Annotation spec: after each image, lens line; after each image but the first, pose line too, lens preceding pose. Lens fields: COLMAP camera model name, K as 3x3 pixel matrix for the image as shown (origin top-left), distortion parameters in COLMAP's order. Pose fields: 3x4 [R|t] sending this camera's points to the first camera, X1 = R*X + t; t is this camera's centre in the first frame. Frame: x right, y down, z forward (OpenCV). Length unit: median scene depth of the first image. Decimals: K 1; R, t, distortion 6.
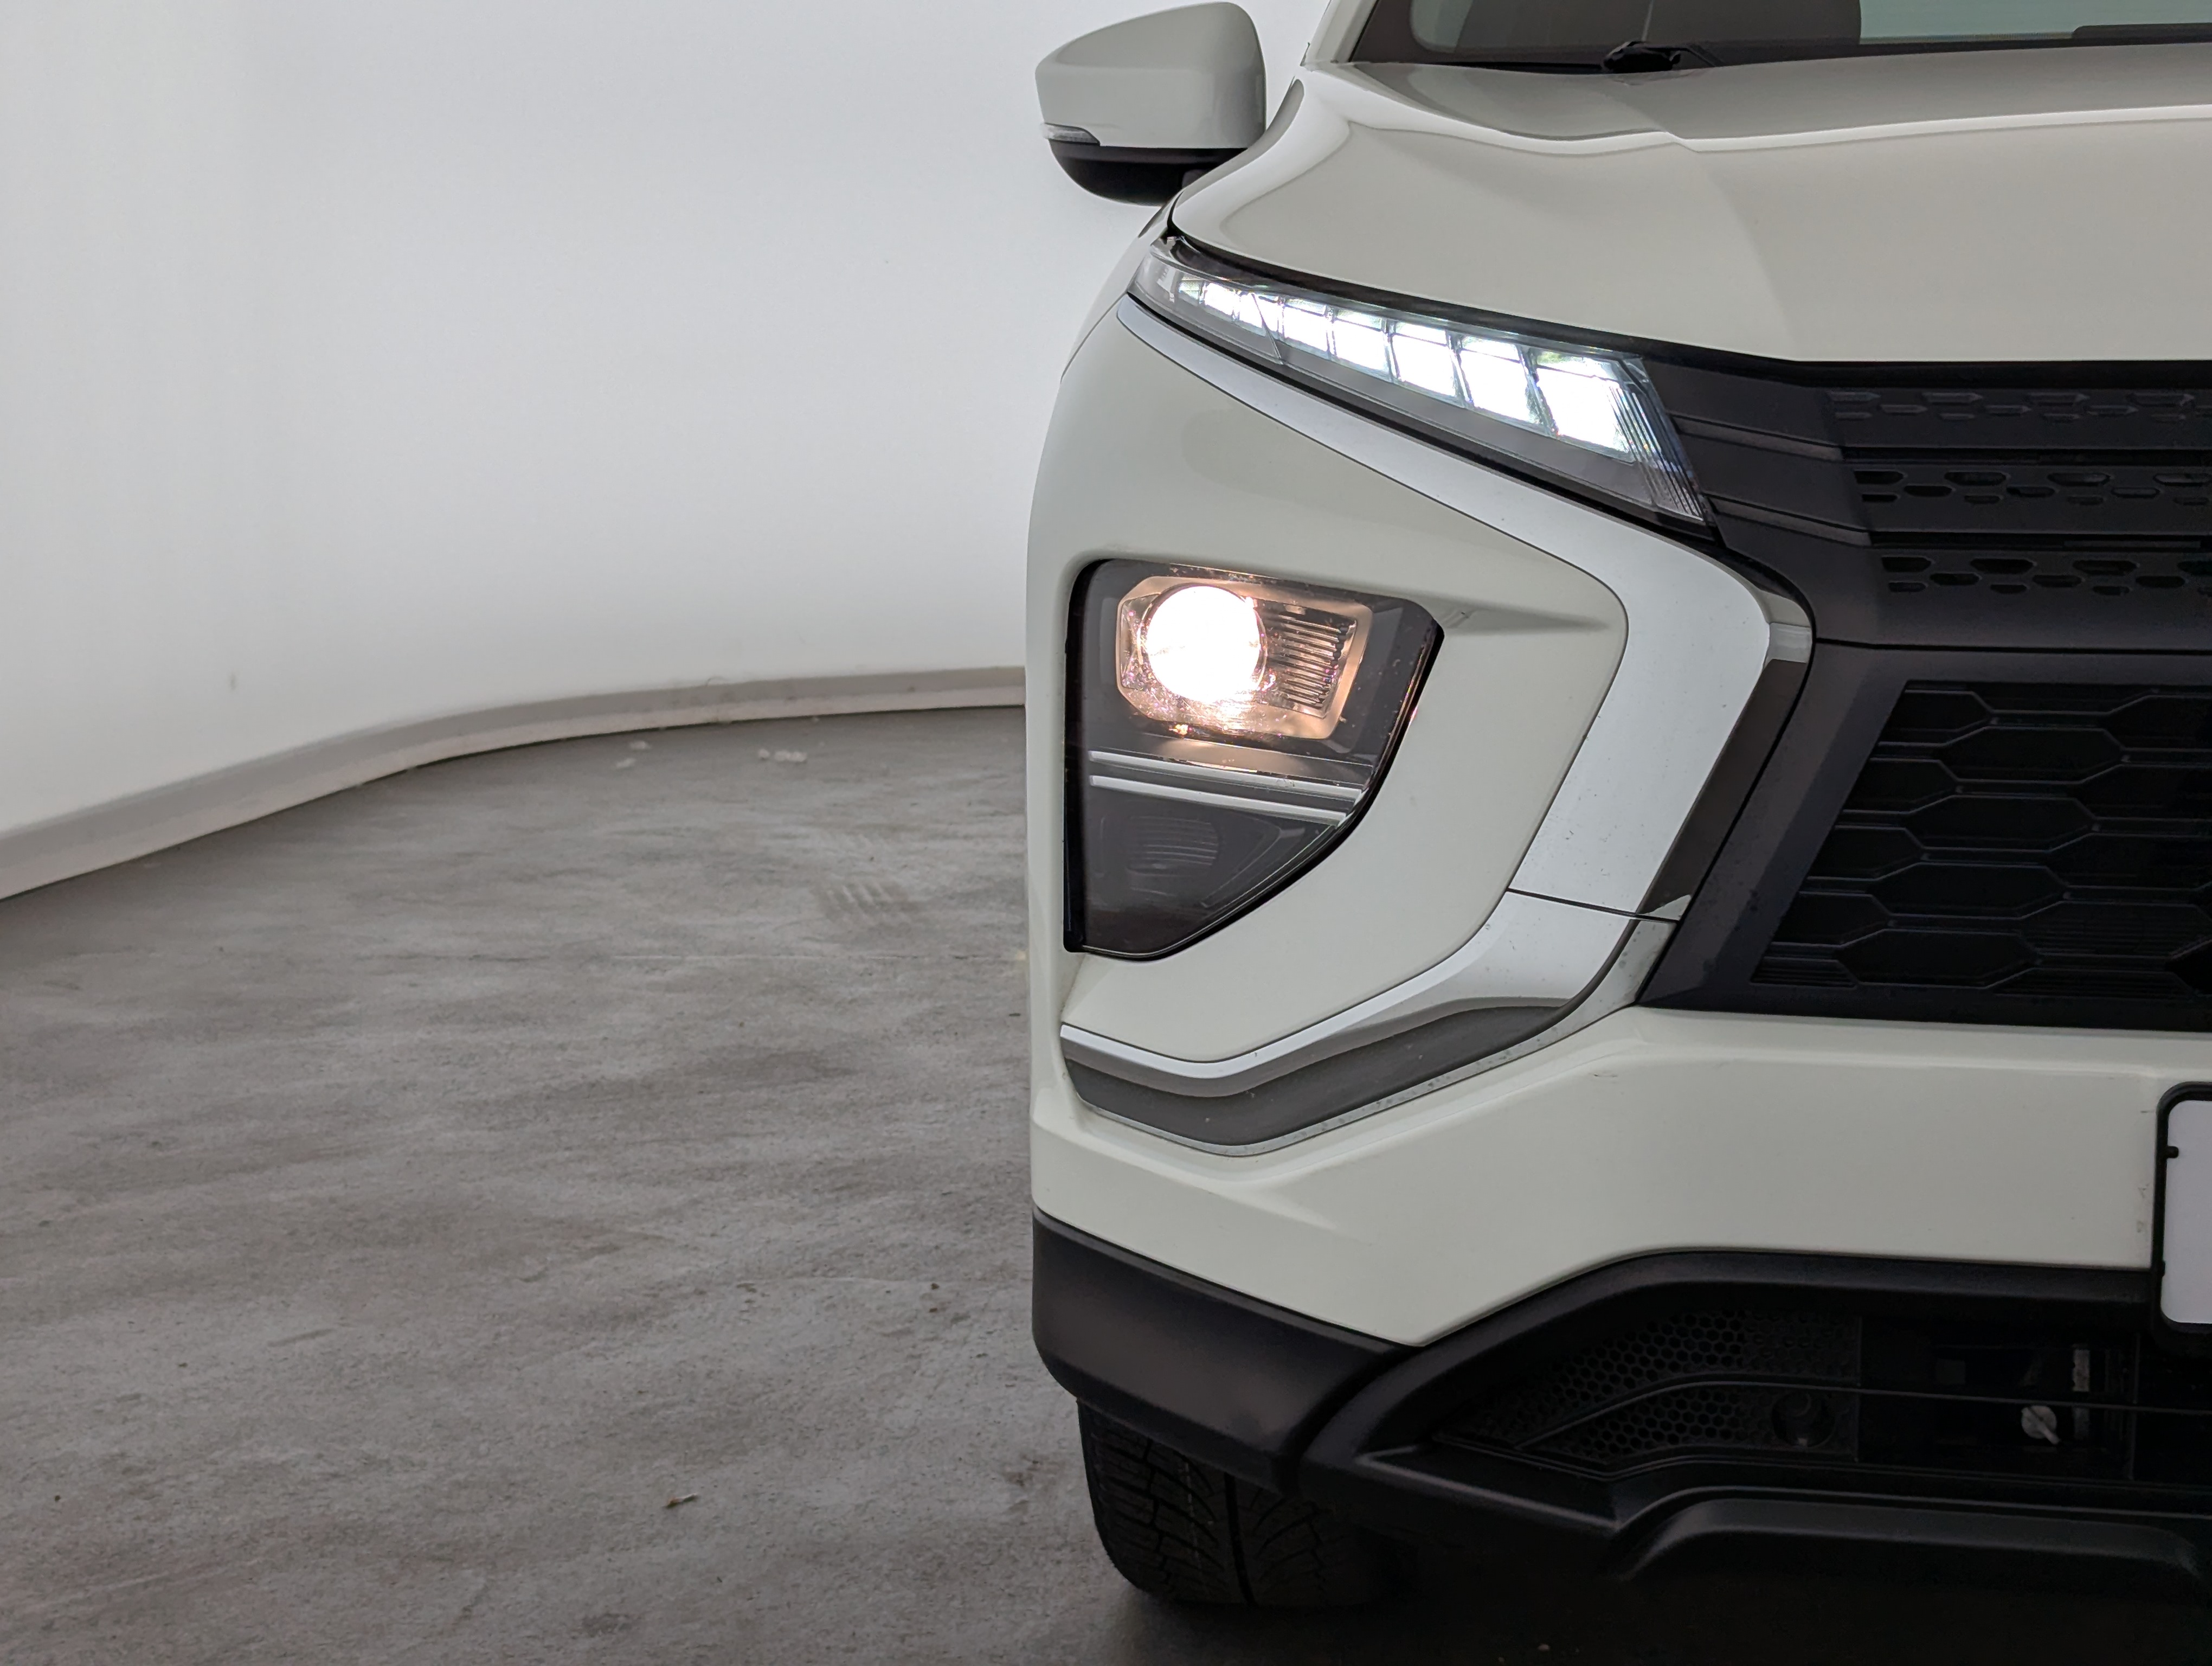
lens RADIAL K [[3610.7, 0, 1108.3], [0, 3610.7, 838.2], [0, 0, 1]] dist [0.199631, -1.004004]
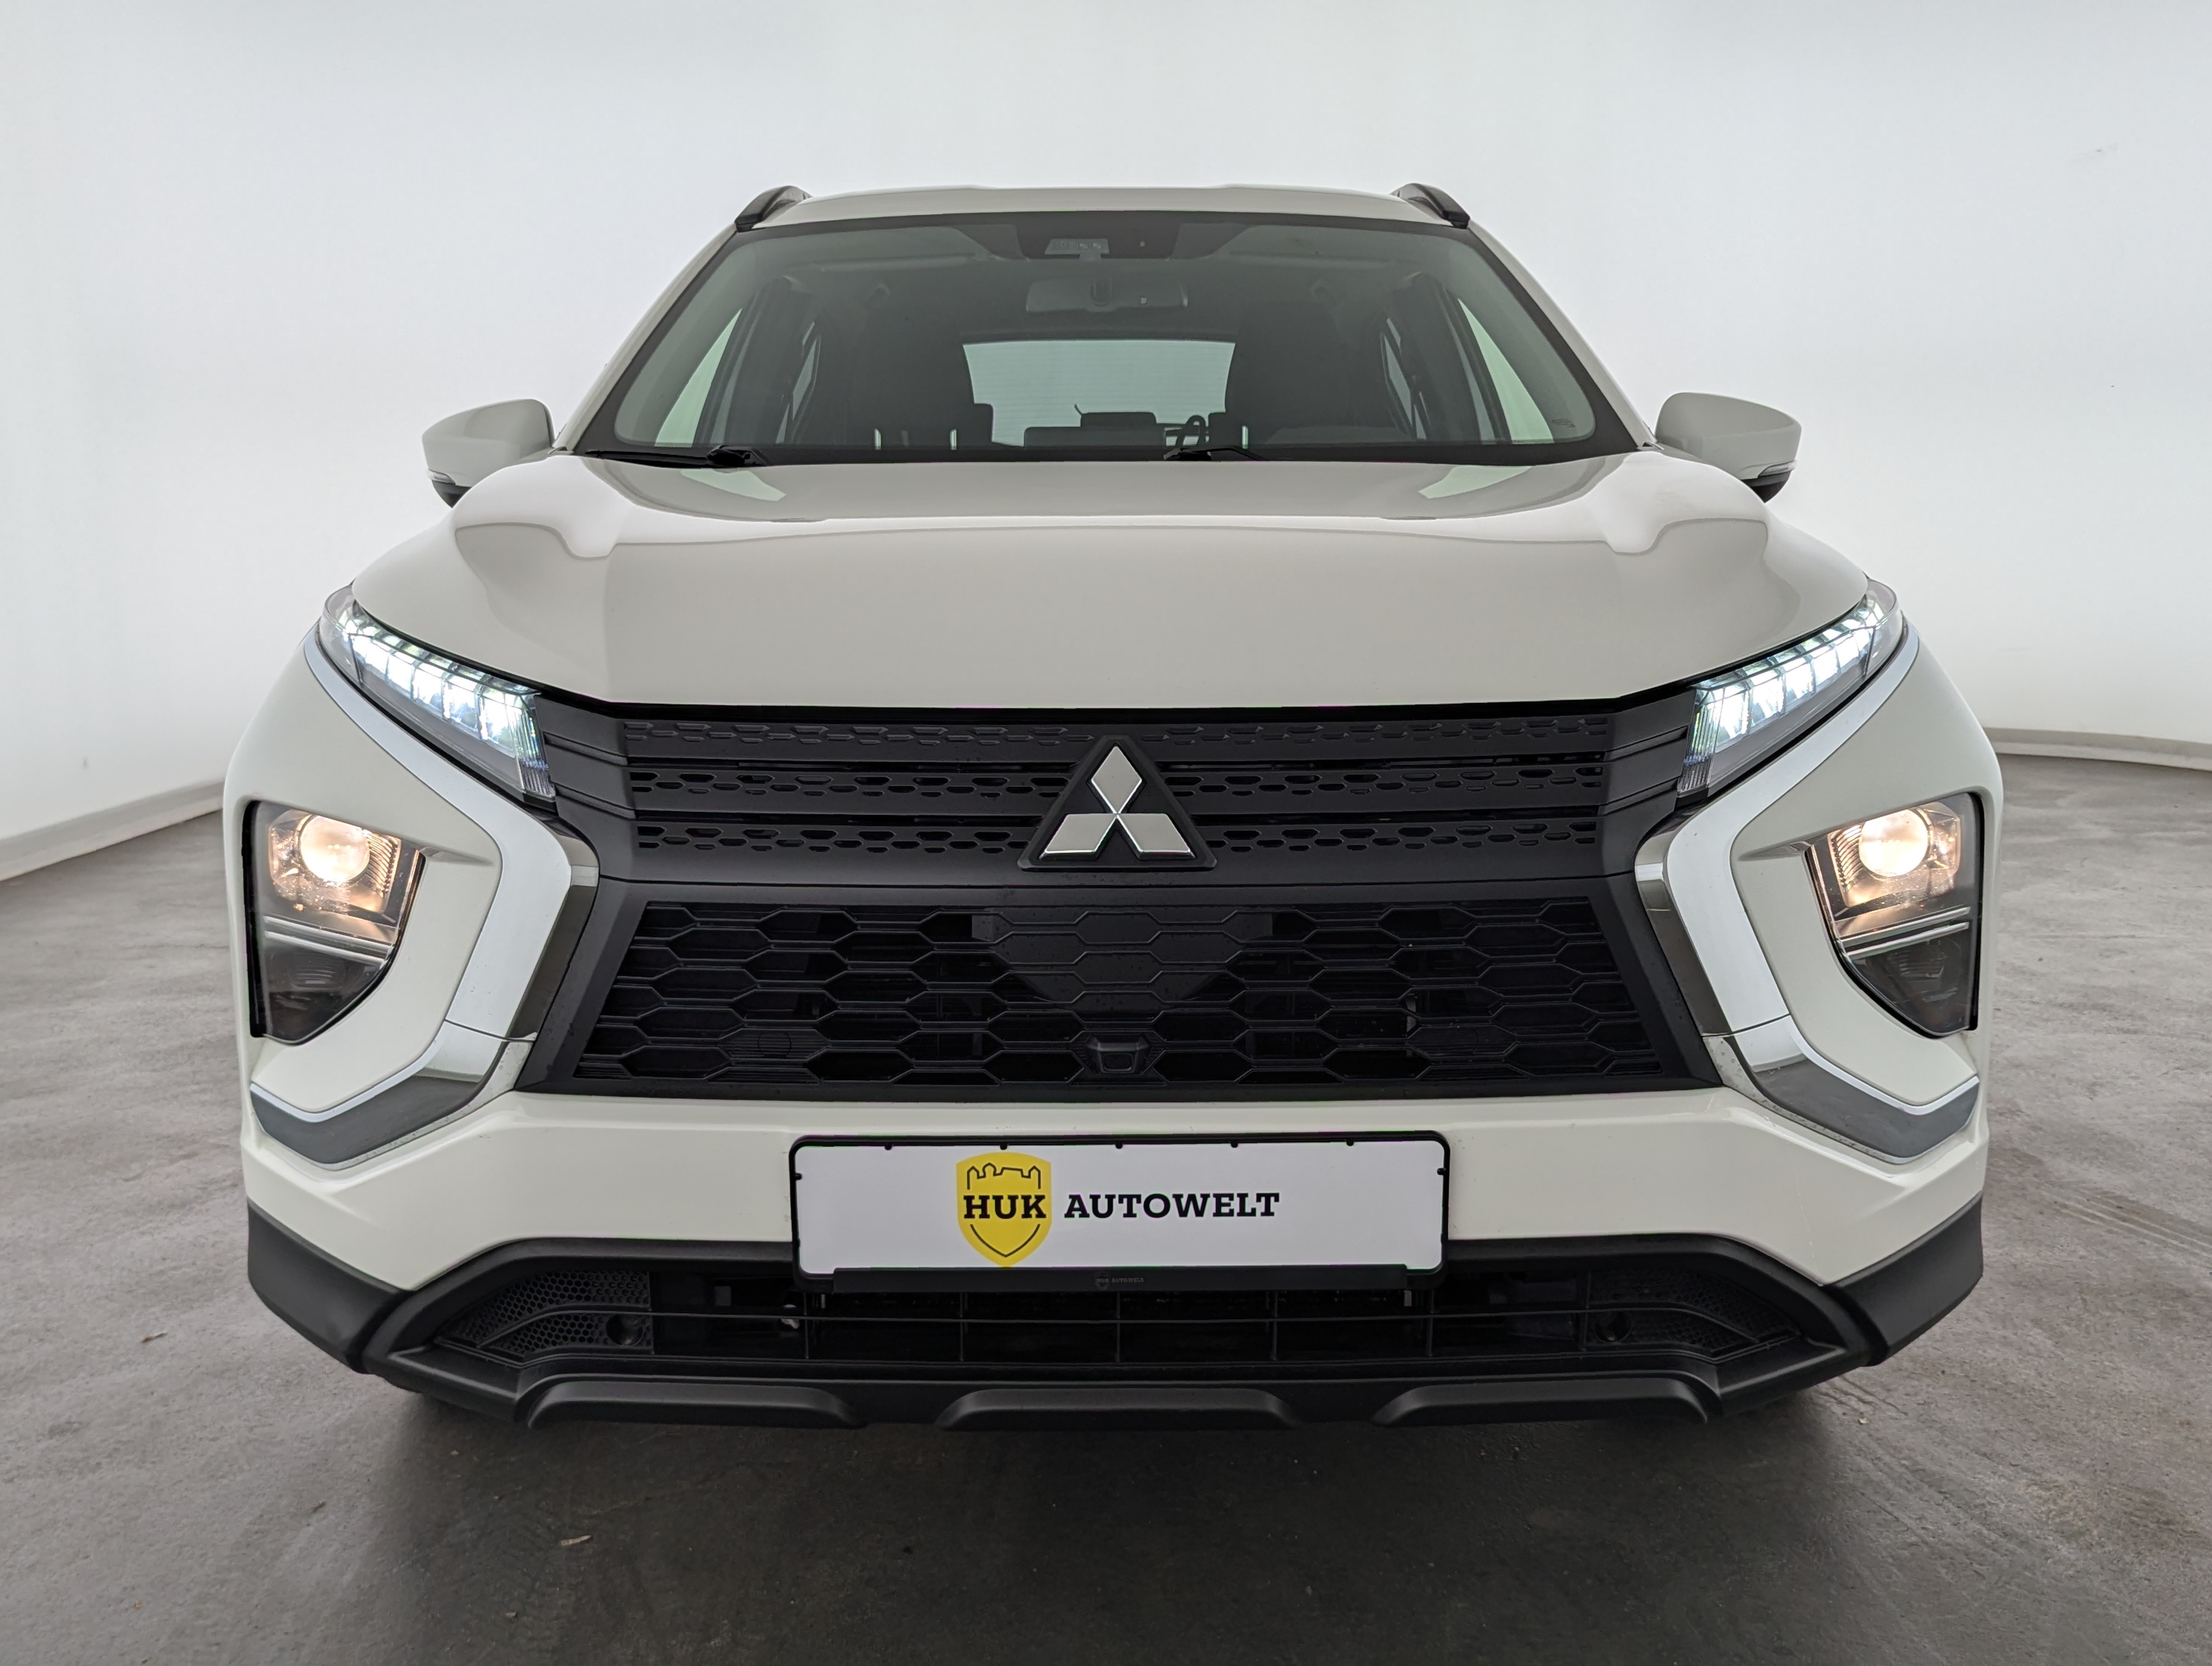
lens RADIAL K [[2144.5, 0, 1102.4], [0, 2144.5, 842.2], [0, 0, 1]] dist [0.020393, -0.002199]
pose [[0.989000, -0.017882, 0.146833, 0.226988], [0.015249, 0.999702, 0.019037, -0.069416], [-0.147129, -0.016589, 0.988978, -0.012126]]
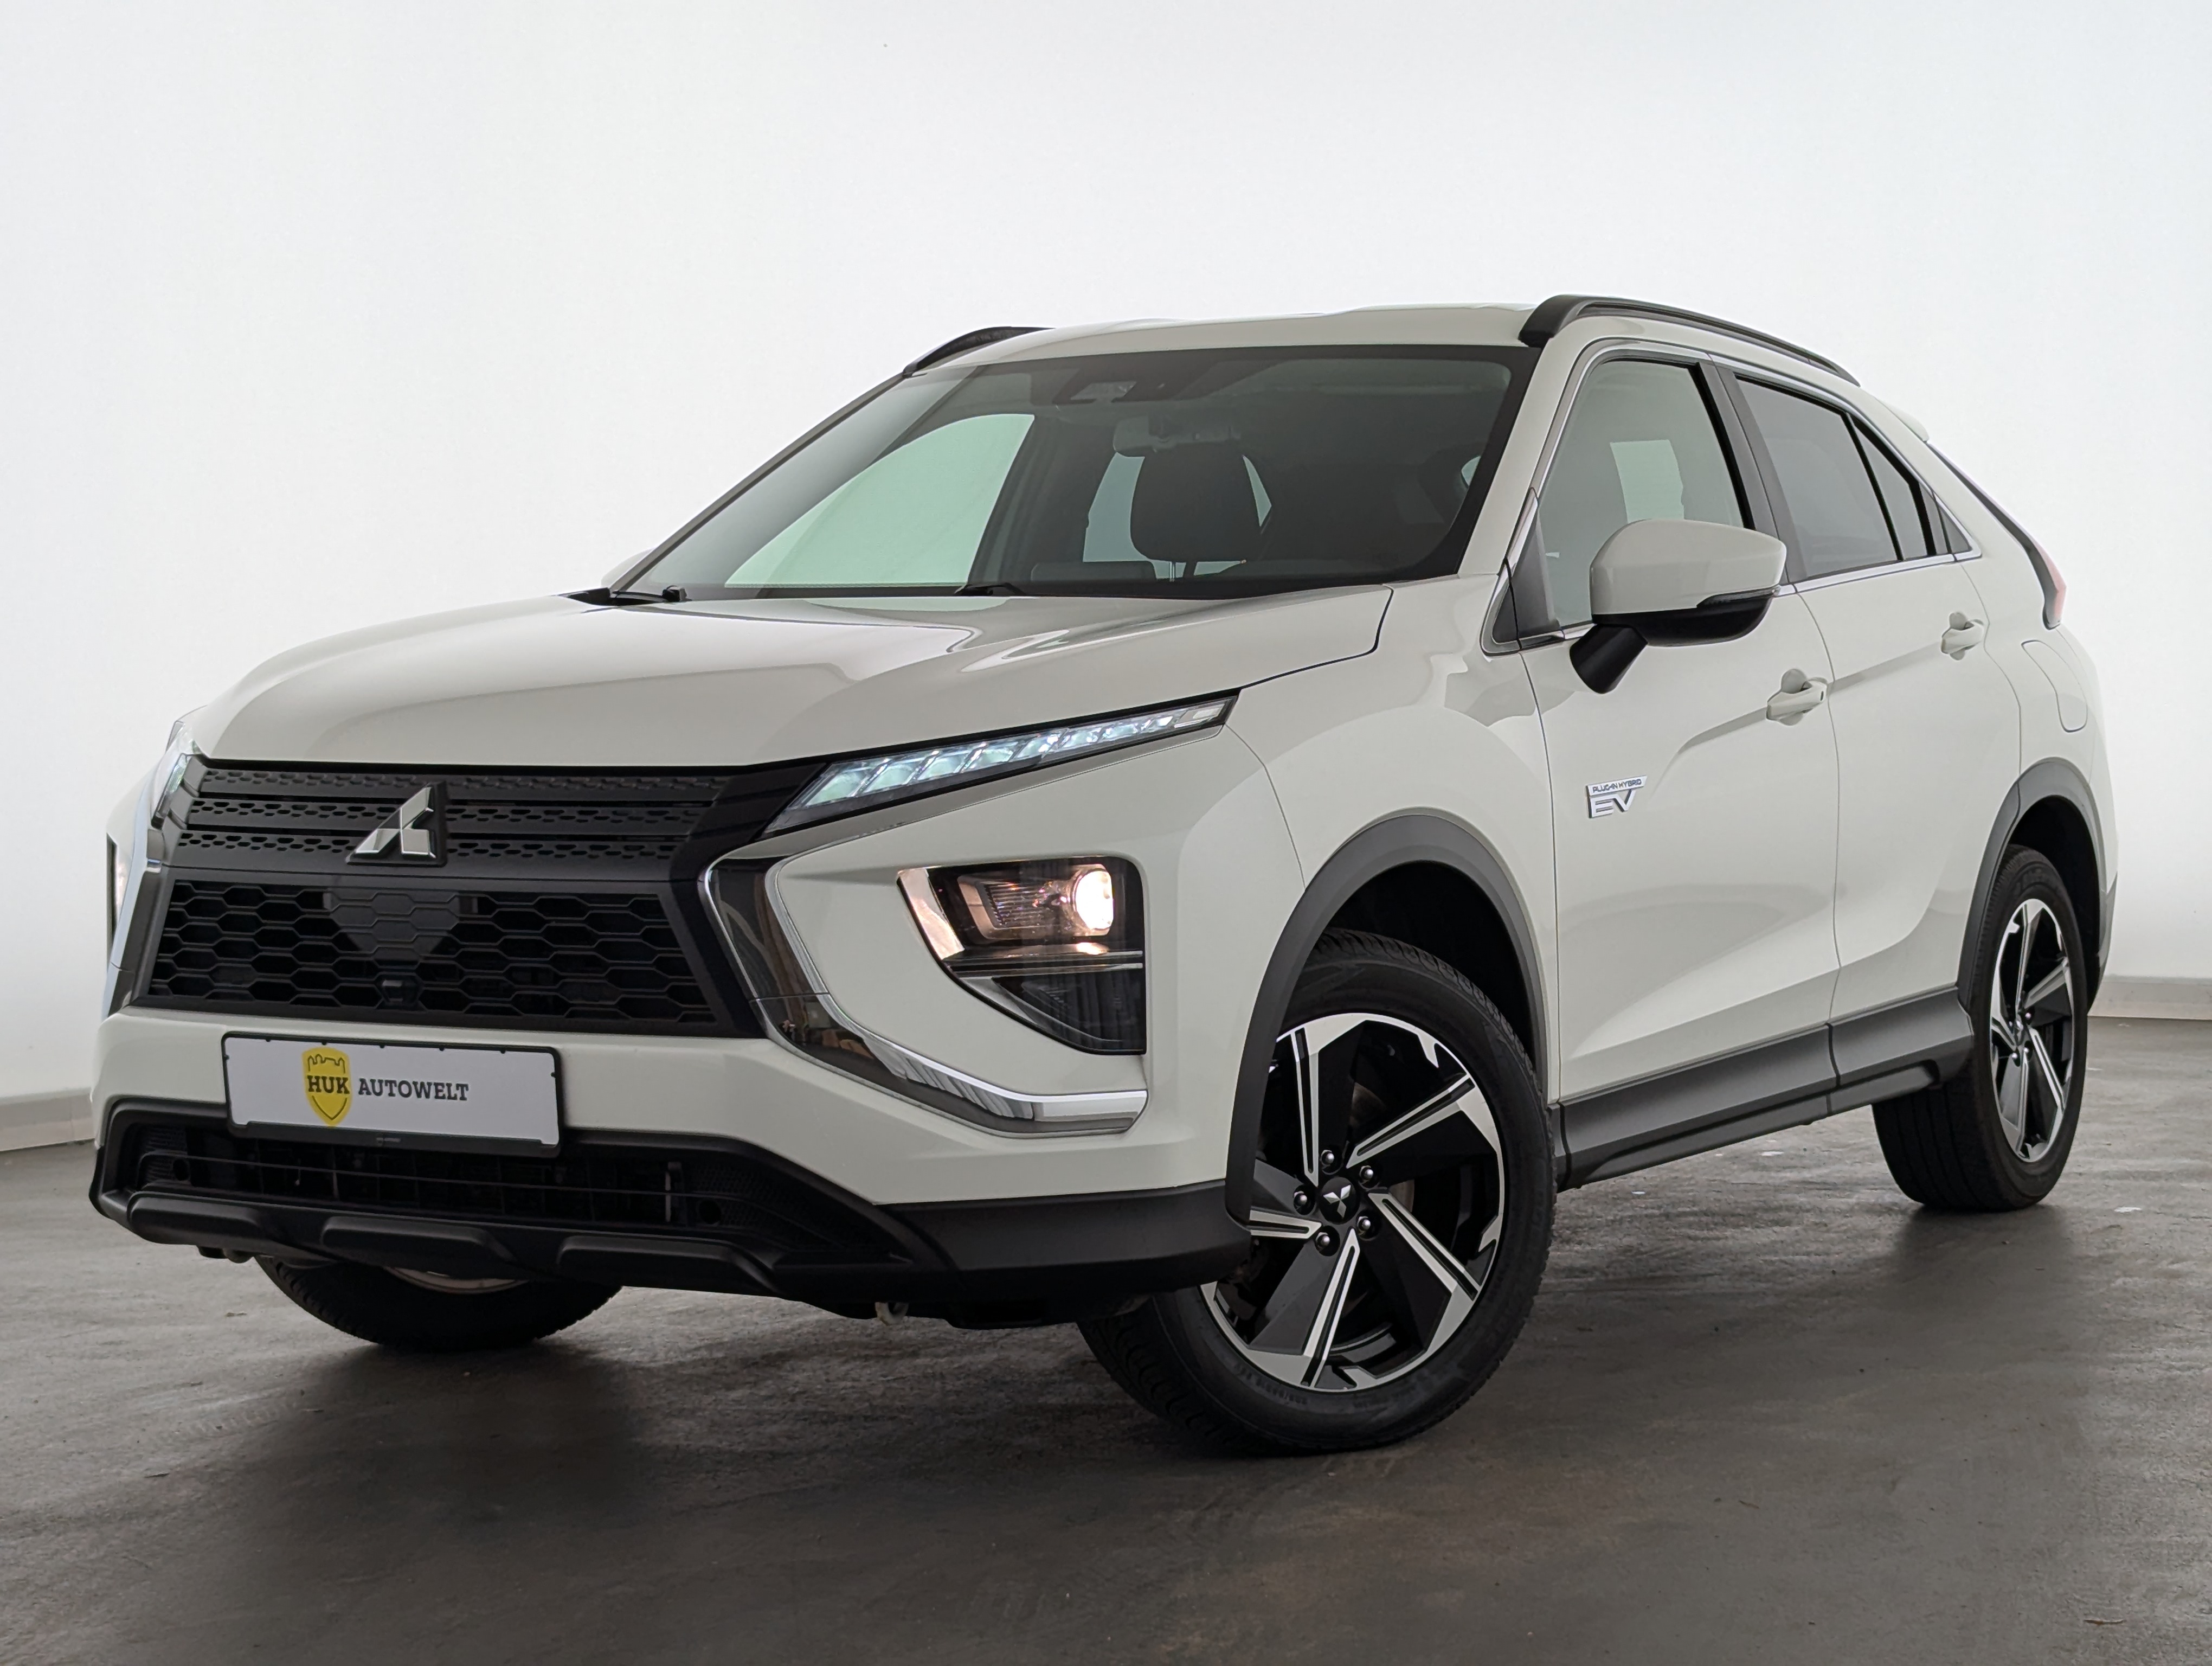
lens RADIAL K [[3610.7, 0, 1108.3], [0, 3610.7, 838.2], [0, 0, 1]] dist [0.199631, -1.004004]
pose [[0.933827, 0.021921, -0.357053, 1.450885], [-0.051905, 0.995861, -0.074612, 0.072110], [0.353939, 0.088207, 0.931100, -0.996058]]
